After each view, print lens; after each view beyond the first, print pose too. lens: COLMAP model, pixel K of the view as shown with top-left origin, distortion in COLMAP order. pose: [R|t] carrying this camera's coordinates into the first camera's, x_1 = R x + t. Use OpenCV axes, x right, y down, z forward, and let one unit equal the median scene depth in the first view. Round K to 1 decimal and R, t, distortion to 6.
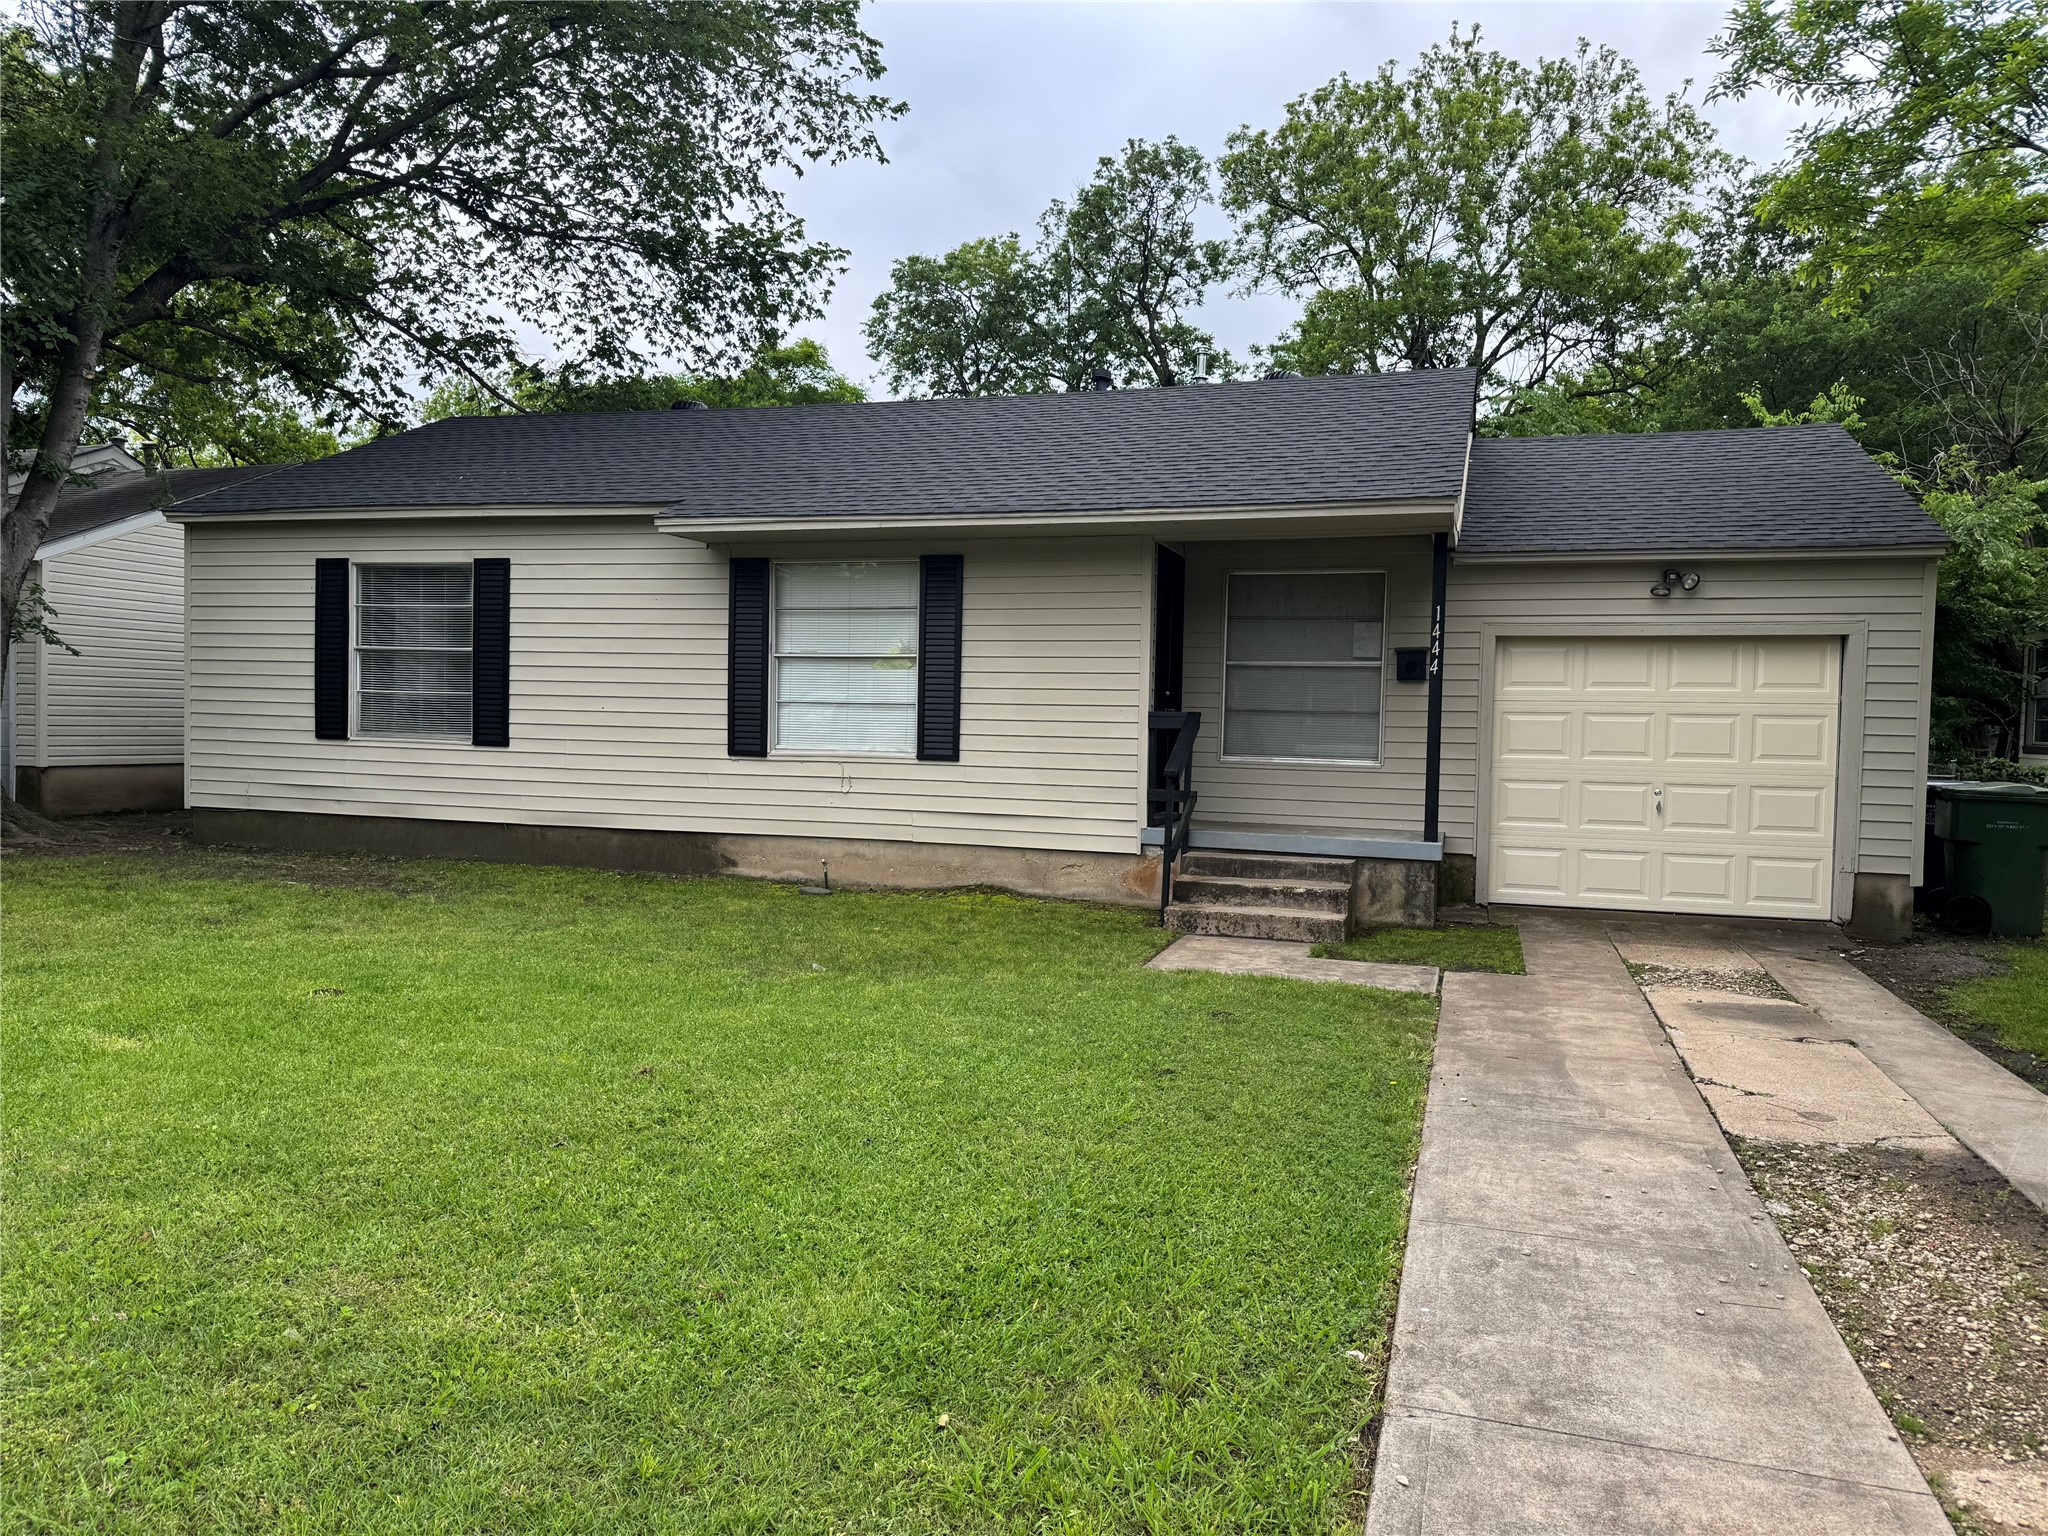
lens RADIAL K [[1439.4, 0, 1012.3], [0, 1439.4, 785.1], [0, 0, 1]] dist [0.083398, -0.076993]
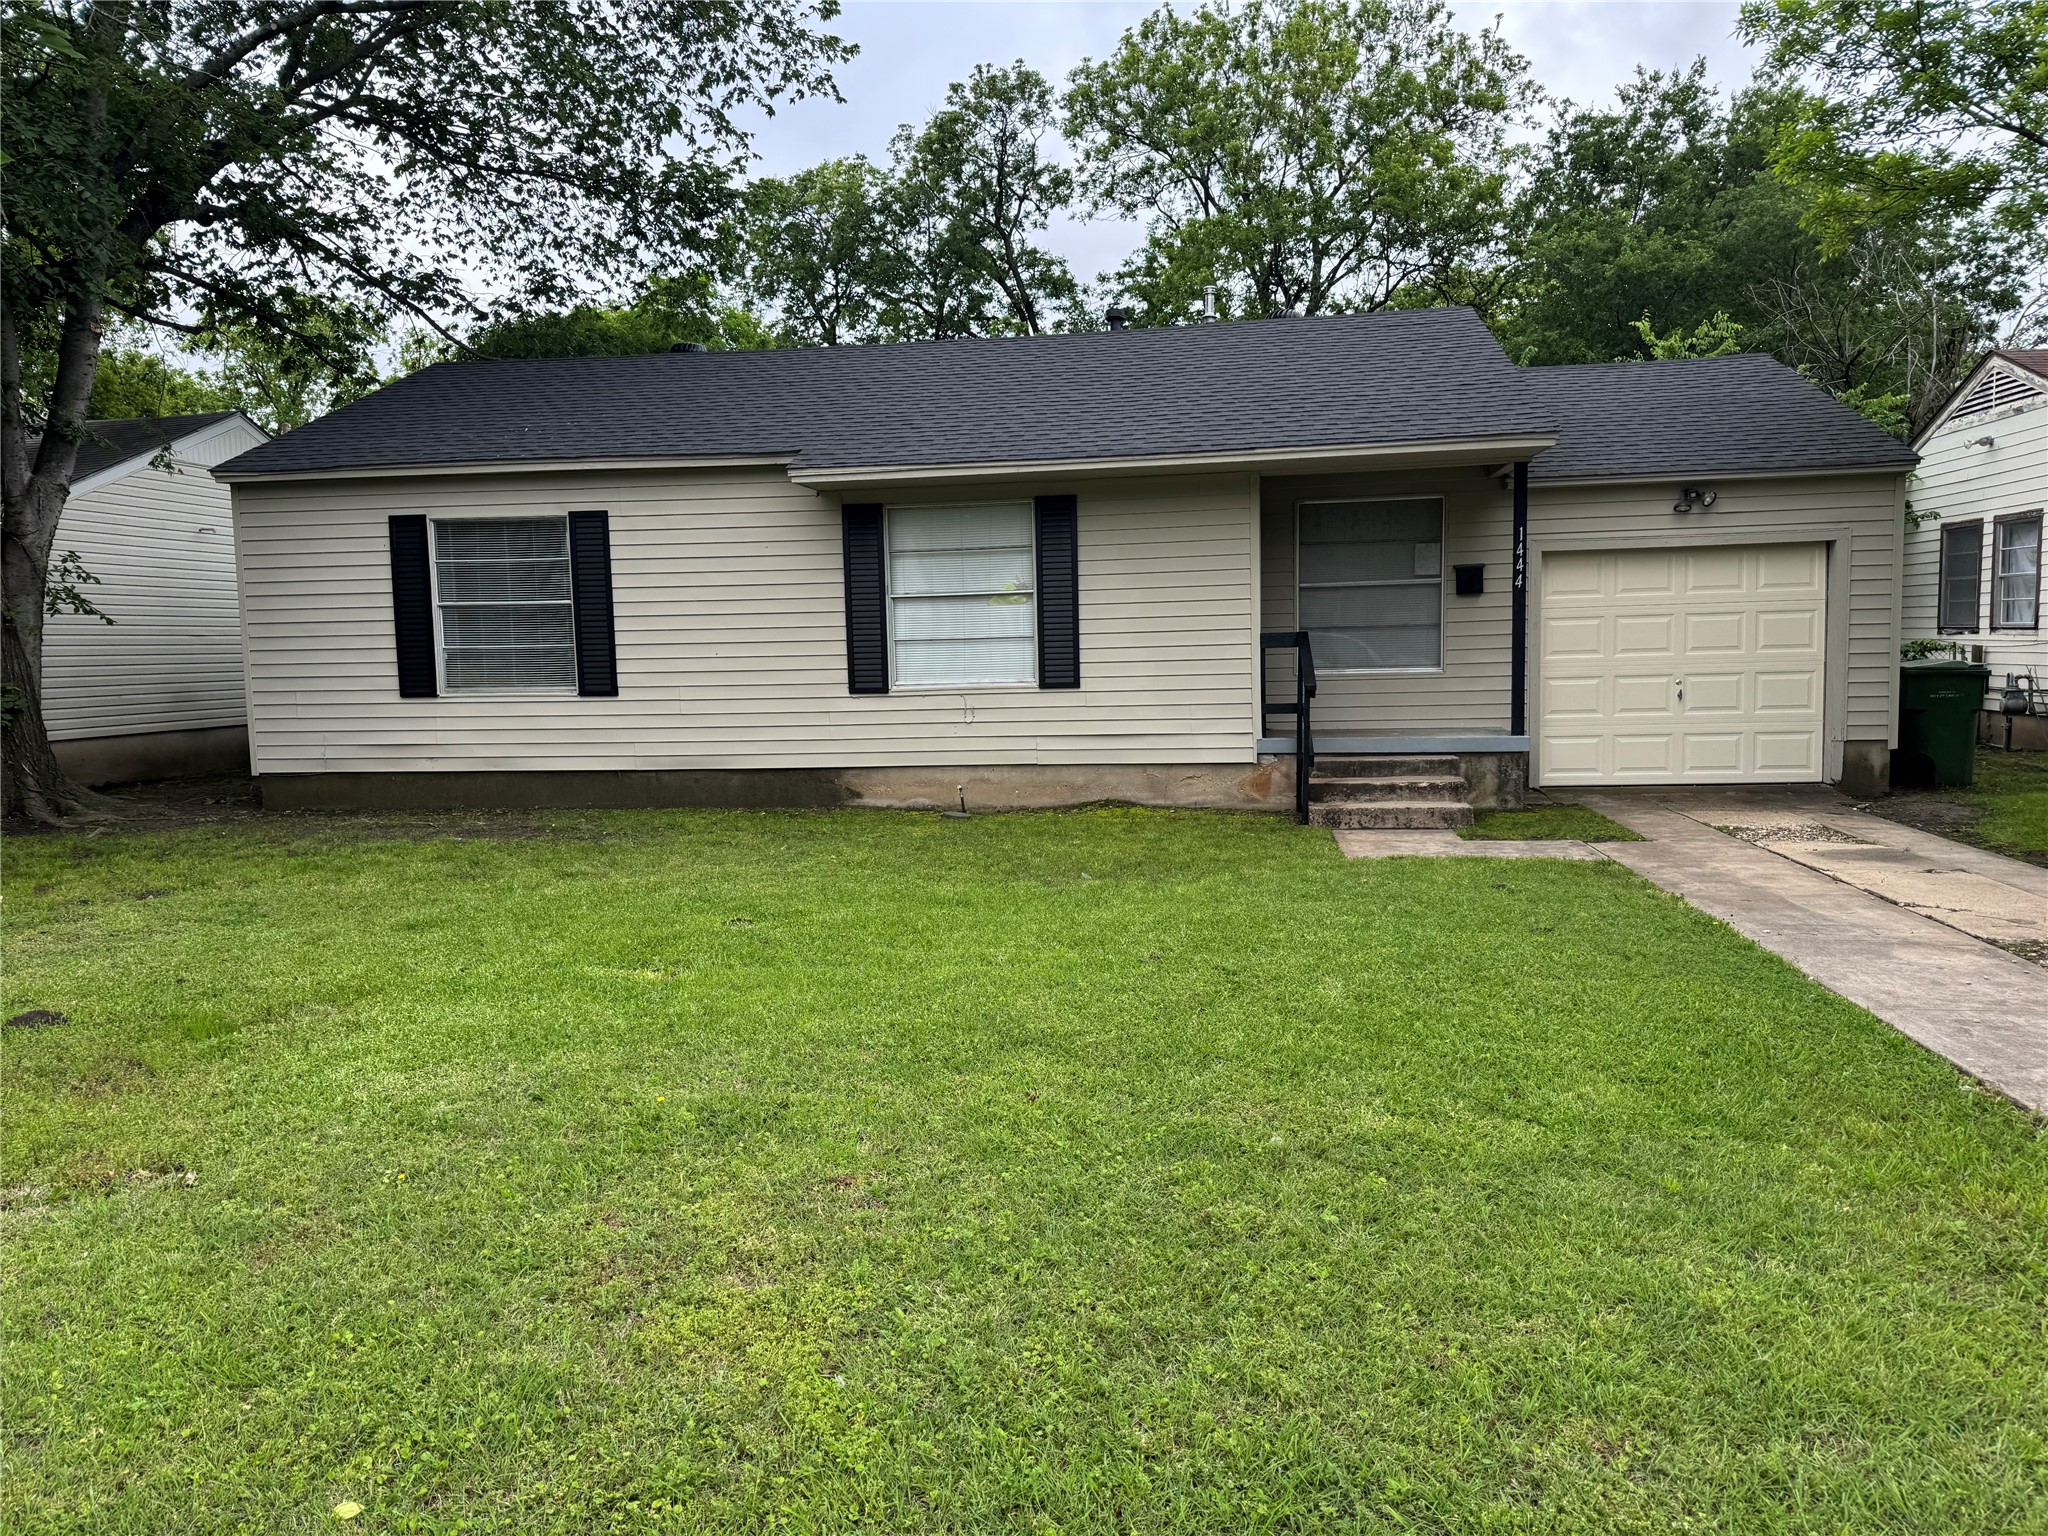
lens RADIAL K [[1439.4, 0, 1036.4], [0, 1439.4, 764.8], [0, 0, 1]] dist [0.083398, -0.076993]
pose [[0.985607, -0.059604, 0.158197, -0.230204], [0.053433, 0.997646, 0.042985, -0.006301], [-0.160386, -0.033914, 0.986472, -0.059548]]
